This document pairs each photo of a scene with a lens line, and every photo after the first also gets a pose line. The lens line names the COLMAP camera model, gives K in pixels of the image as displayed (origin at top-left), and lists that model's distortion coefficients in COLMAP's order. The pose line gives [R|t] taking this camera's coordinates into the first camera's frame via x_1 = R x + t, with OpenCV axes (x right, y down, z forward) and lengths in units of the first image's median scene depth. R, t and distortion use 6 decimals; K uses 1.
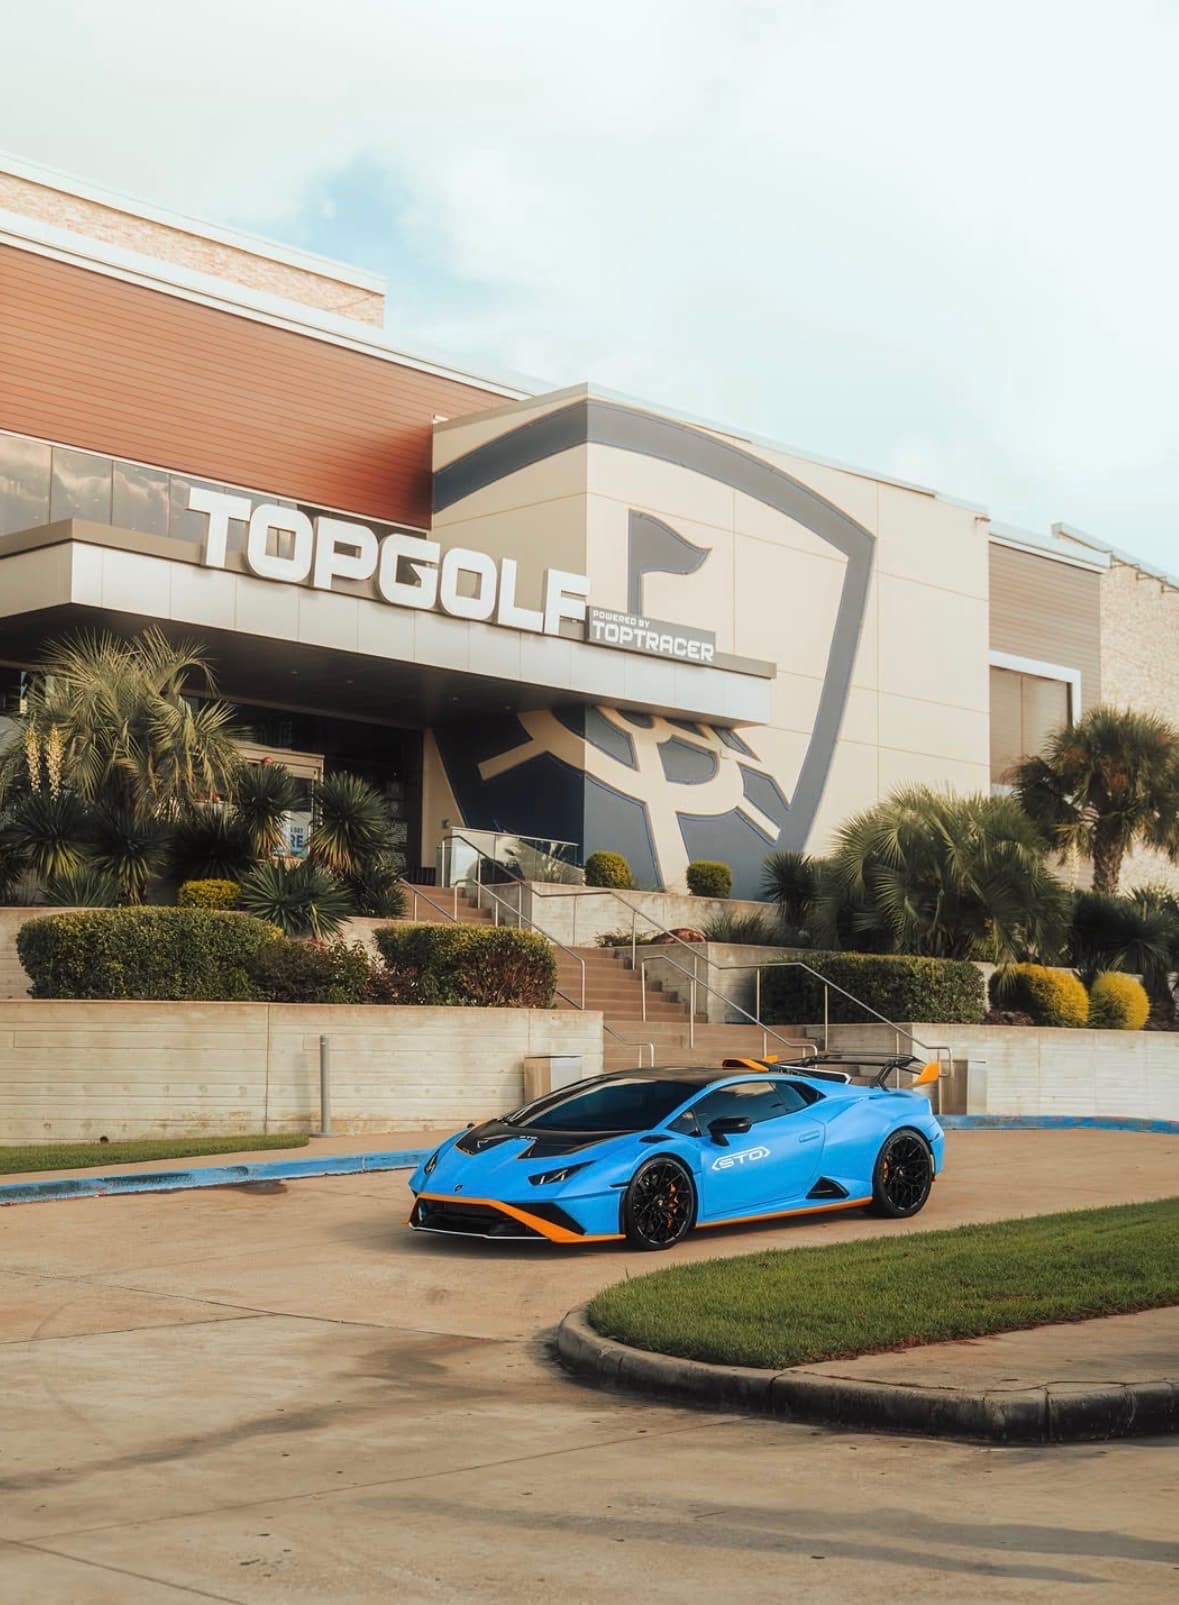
lens RADIAL K [[2332.6, 0, 648.9], [0, 2332.6, 805.2], [0, 0, 1]] dist [0.050349, 0.011195]
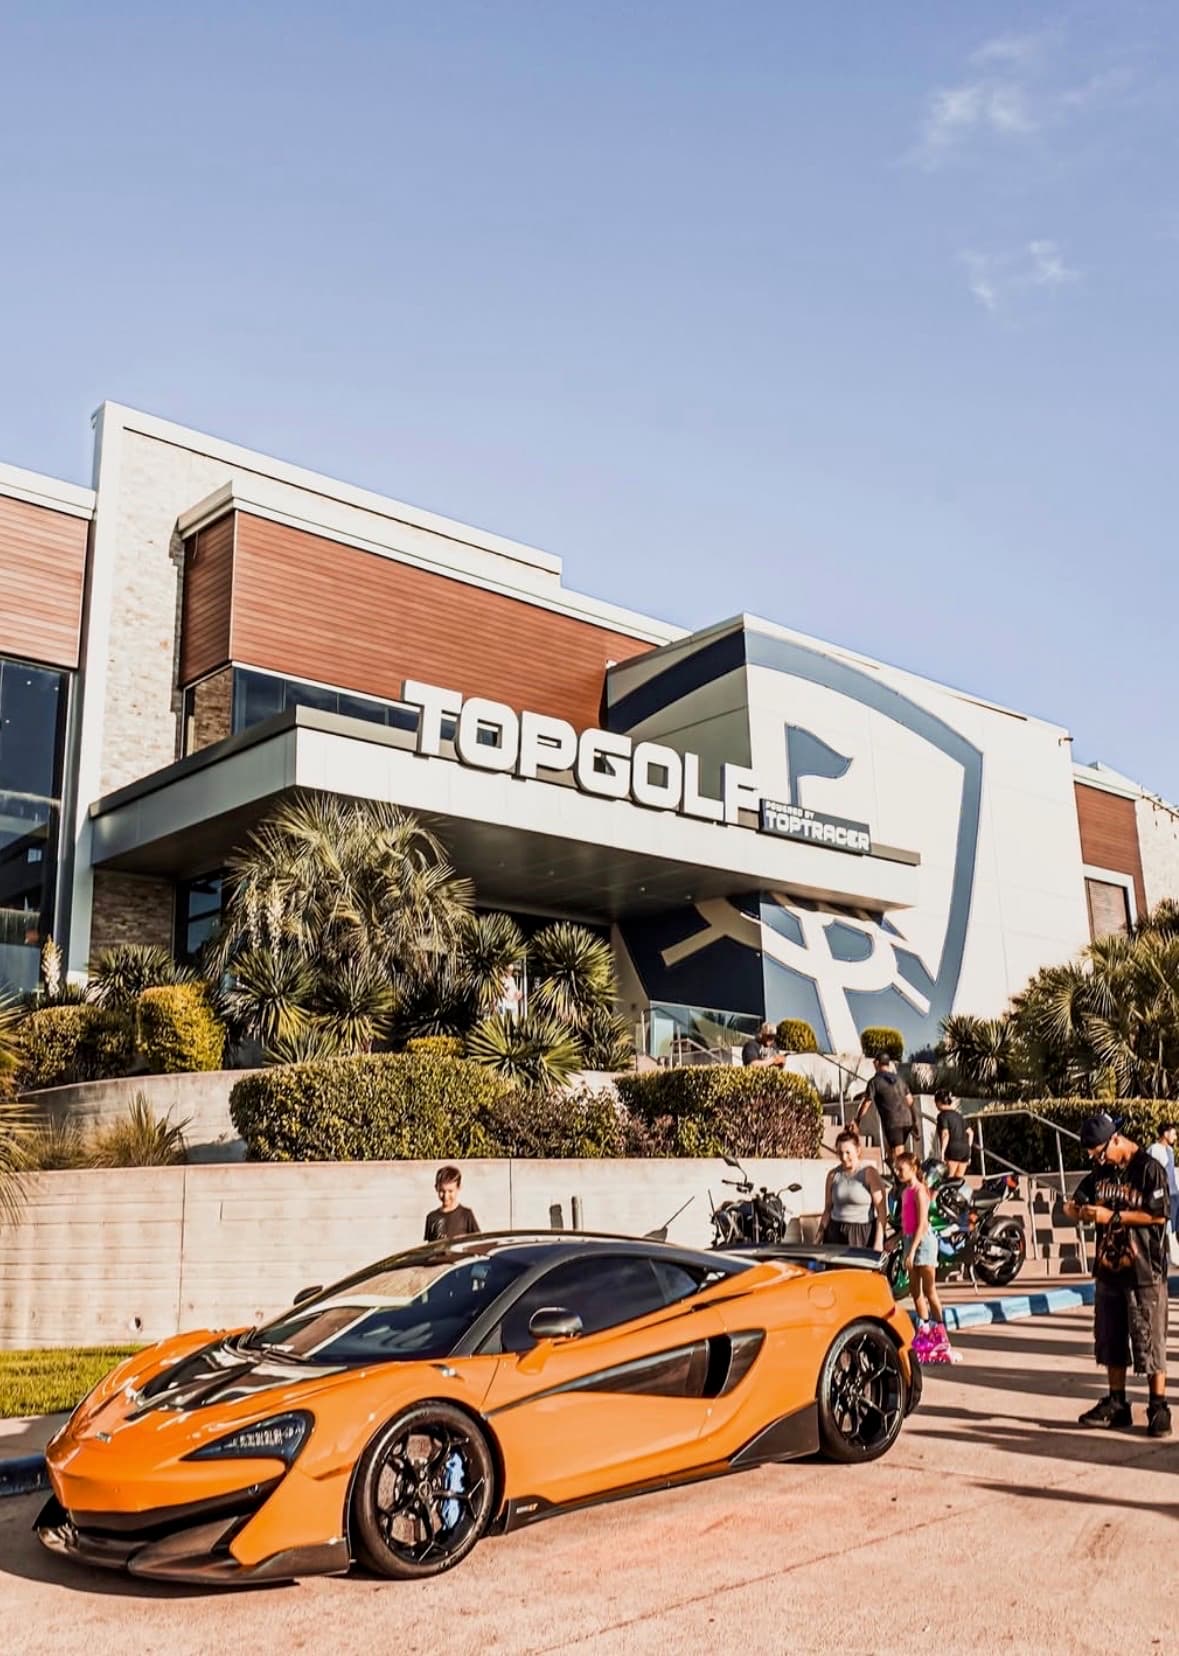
lens RADIAL K [[1553.3, 0, 589.5], [0, 1553.3, 828.0], [0, 0, 1]] dist [0.003435, -0.001540]
pose [[0.996216, -0.048485, -0.072135, -0.058939], [0.038065, 0.989505, -0.139398, 0.030523], [0.078137, 0.136125, 0.987606, 0.286867]]
